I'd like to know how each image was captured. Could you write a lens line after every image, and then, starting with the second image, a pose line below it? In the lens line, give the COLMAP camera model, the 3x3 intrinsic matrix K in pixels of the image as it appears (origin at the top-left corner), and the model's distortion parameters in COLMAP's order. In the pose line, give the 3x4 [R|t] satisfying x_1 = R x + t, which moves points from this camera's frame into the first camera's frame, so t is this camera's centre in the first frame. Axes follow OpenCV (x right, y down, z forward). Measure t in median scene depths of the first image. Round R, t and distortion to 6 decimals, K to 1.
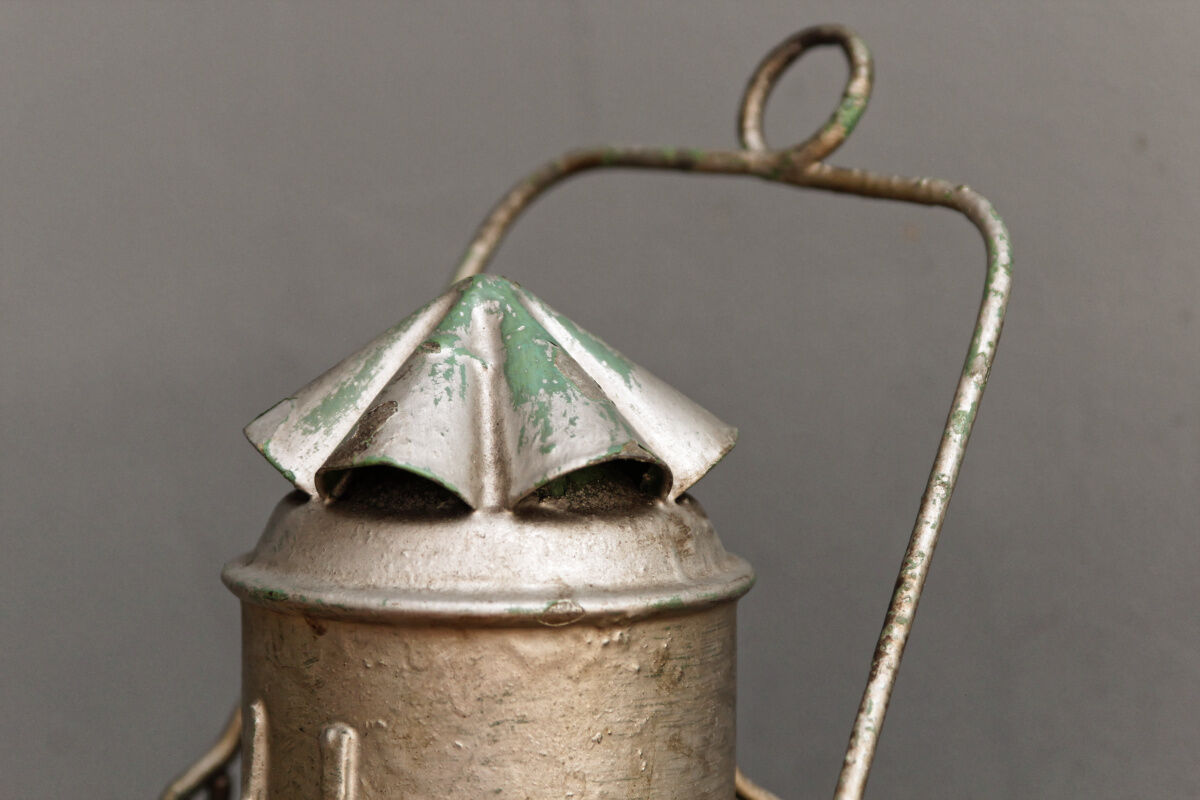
lens RADIAL K [[4272.4, 0, 600.0], [0, 4272.4, 400.0], [0, 0, 1]] dist [-0.025431, 2.996585]
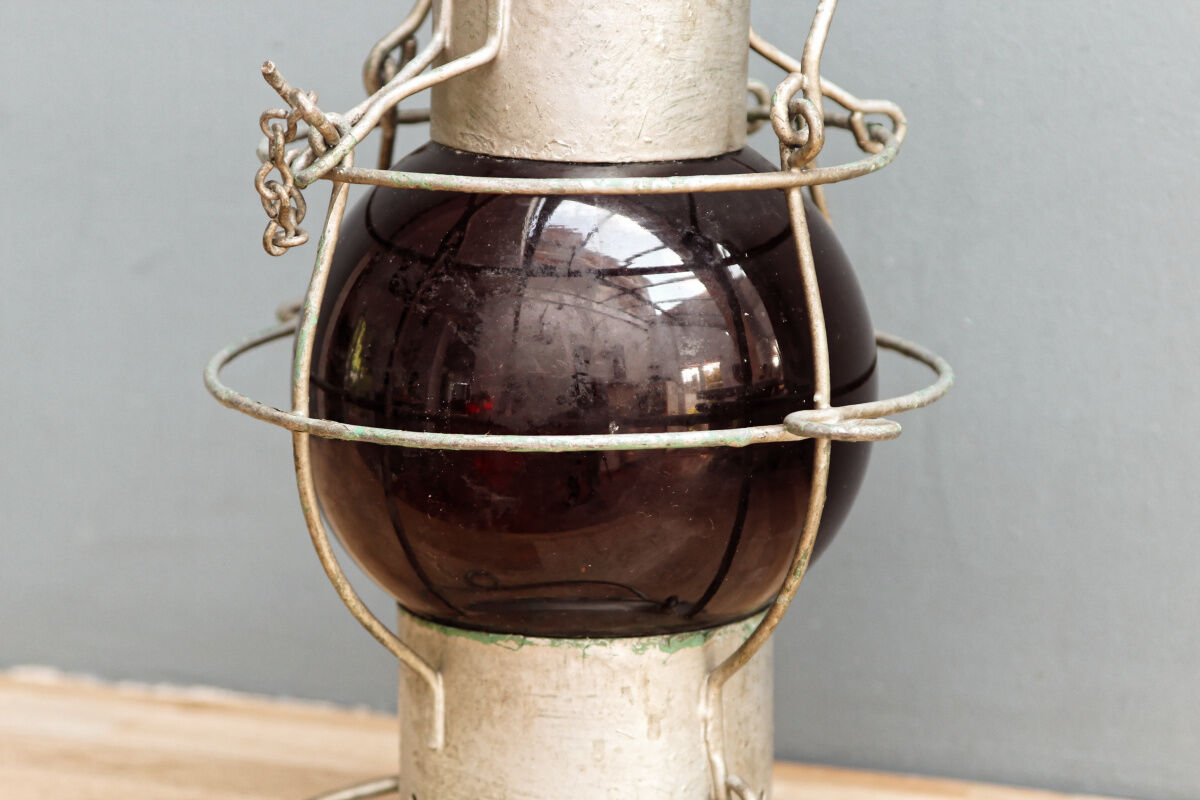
lens RADIAL K [[4272.4, 0, 600.0], [0, 4272.4, 400.0], [0, 0, 1]] dist [-0.025431, 2.996585]
pose [[0.999761, 0.019559, -0.009792, -0.005099], [-0.018358, 0.993708, 0.110486, 0.053849], [0.011891, -0.110280, 0.993829, -0.589726]]
